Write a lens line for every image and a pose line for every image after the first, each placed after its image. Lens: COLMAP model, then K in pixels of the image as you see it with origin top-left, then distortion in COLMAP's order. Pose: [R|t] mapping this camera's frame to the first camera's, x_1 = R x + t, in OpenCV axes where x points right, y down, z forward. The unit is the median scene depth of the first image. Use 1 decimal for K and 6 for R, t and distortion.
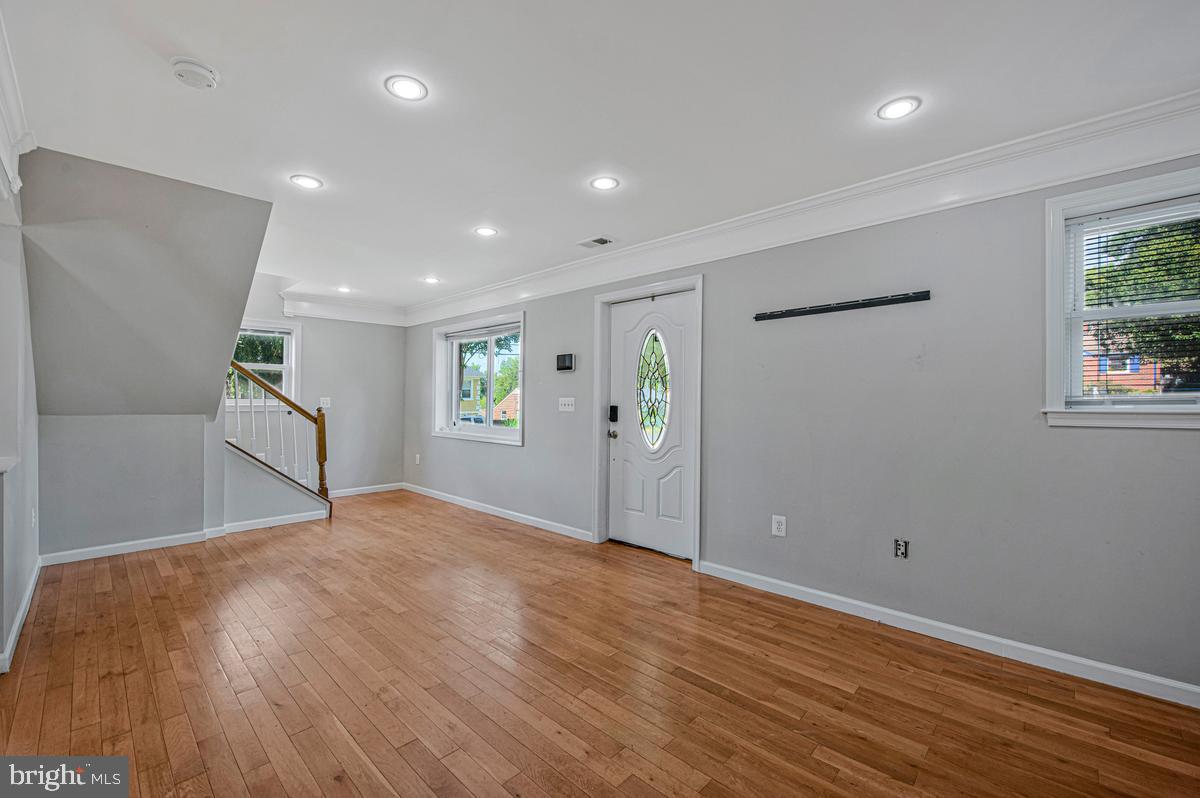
lens RADIAL K [[497.8, 0, 598.2], [0, 497.8, 396.2], [0, 0, 1]] dist [-0.006341, -0.000328]
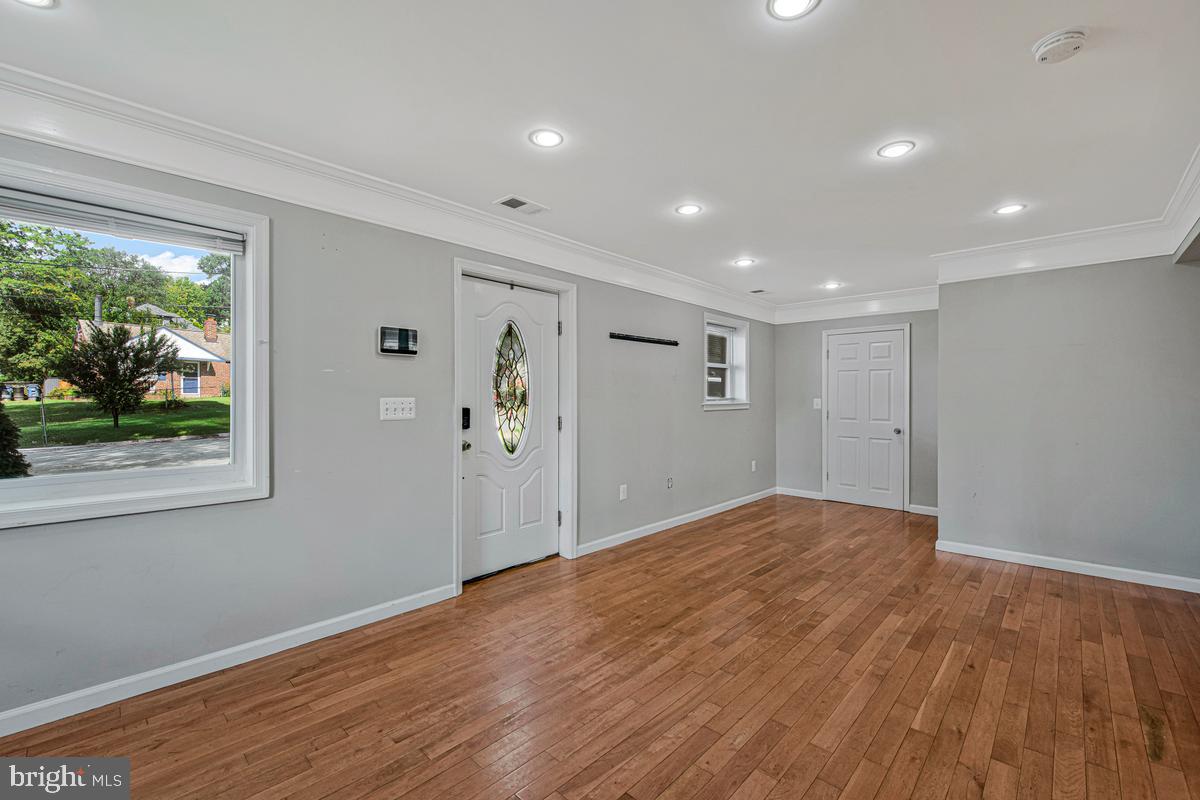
lens RADIAL K [[502.2, 0, 600.0], [0, 502.2, 400.0], [0, 0, 1]] dist [-0.009701, -0.000495]
pose [[-0.004766, -0.005220, 0.999975, -0.865271], [-0.009509, 0.999941, 0.005175, 0.000874], [-0.999943, -0.009484, -0.004815, 0.921560]]
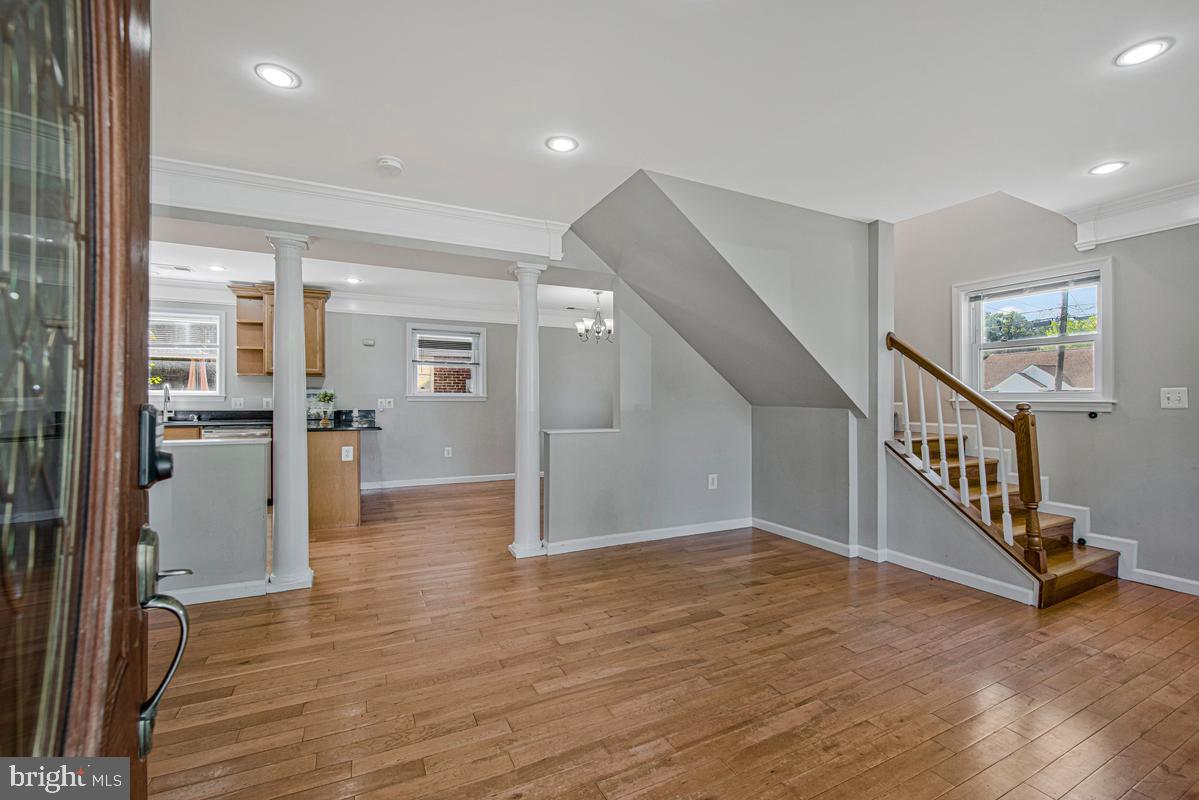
lens RADIAL K [[501.8, 0, 599.5], [0, 501.8, 400.0], [0, 0, 1]] dist [-0.009701, -0.000495]
pose [[-0.338288, -0.002517, -0.941039, 0.178046], [-0.001175, 0.999997, -0.002252, 0.030200], [0.941042, 0.000344, -0.338290, 1.035539]]
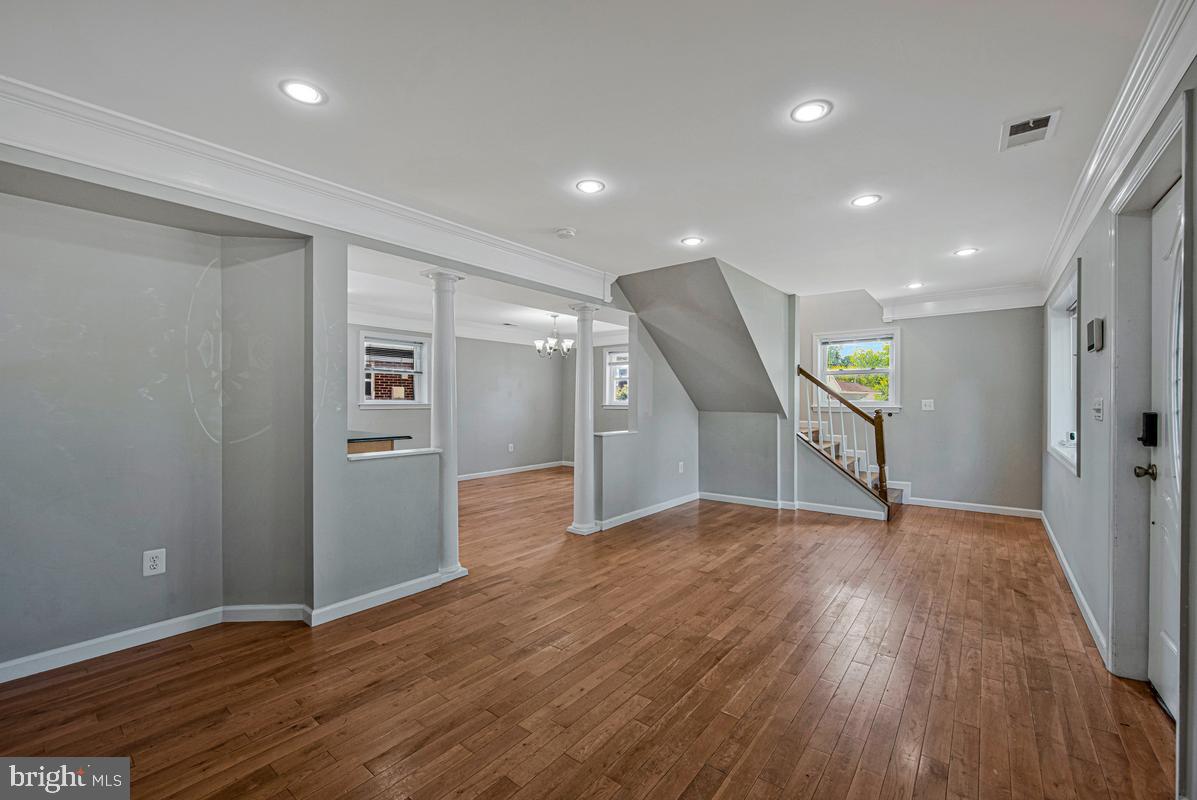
lens RADIAL K [[494.1, 0, 598.5], [0, 494.1, 400.0], [0, 0, 1]] dist [-0.001950, -0.000525]
pose [[0.097743, -0.001049, -0.995211, 0.537151], [0.005407, 0.999985, -0.000523, 0.002035], [0.995197, -0.005330, 0.097747, 0.467350]]
